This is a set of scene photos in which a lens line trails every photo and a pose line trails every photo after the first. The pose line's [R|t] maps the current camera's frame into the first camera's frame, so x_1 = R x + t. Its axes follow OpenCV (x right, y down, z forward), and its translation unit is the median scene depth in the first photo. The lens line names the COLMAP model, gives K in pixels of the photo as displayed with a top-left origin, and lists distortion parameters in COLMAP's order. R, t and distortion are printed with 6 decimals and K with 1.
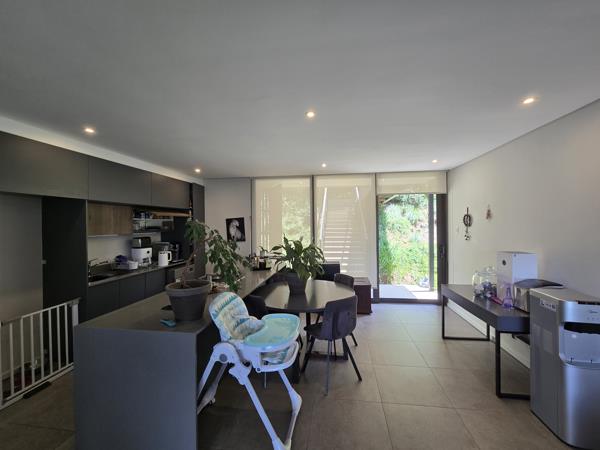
lens RADIAL K [[247.7, 0, 303.7], [0, 247.7, 225.6], [0, 0, 1]] dist [-0.001148, 0.000262]
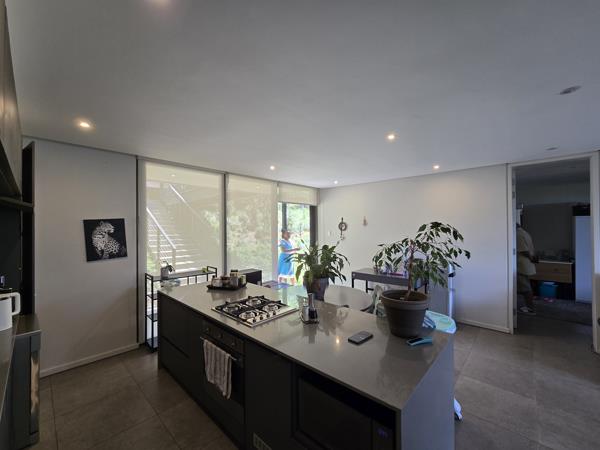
lens RADIAL K [[247.7, 0, 303.7], [0, 247.7, 225.6], [0, 0, 1]] dist [-0.001148, 0.000262]
pose [[0.564115, 0.009603, 0.825640, -0.603798], [0.005892, 0.999860, -0.015655, -0.003324], [-0.825675, 0.013696, 0.563980, 0.340741]]
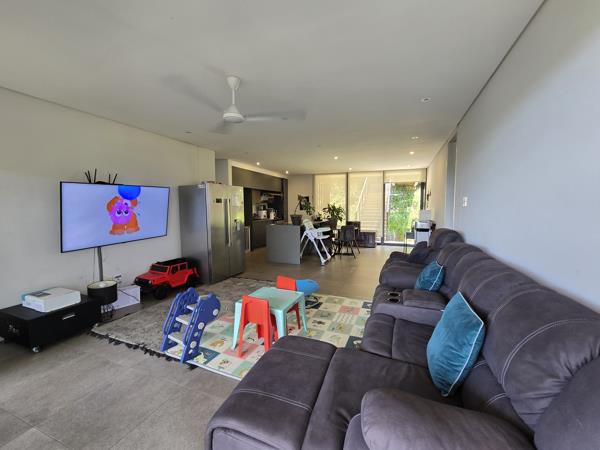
lens RADIAL K [[245.7, 0, 301.8], [0, 245.7, 226.8], [0, 0, 1]] dist [-0.002806, -0.000215]
pose [[0.971717, 0.027794, -0.234507, 0.165883], [-0.010375, 0.997115, 0.075191, 0.065168], [0.235920, -0.070632, 0.969202, -0.938327]]
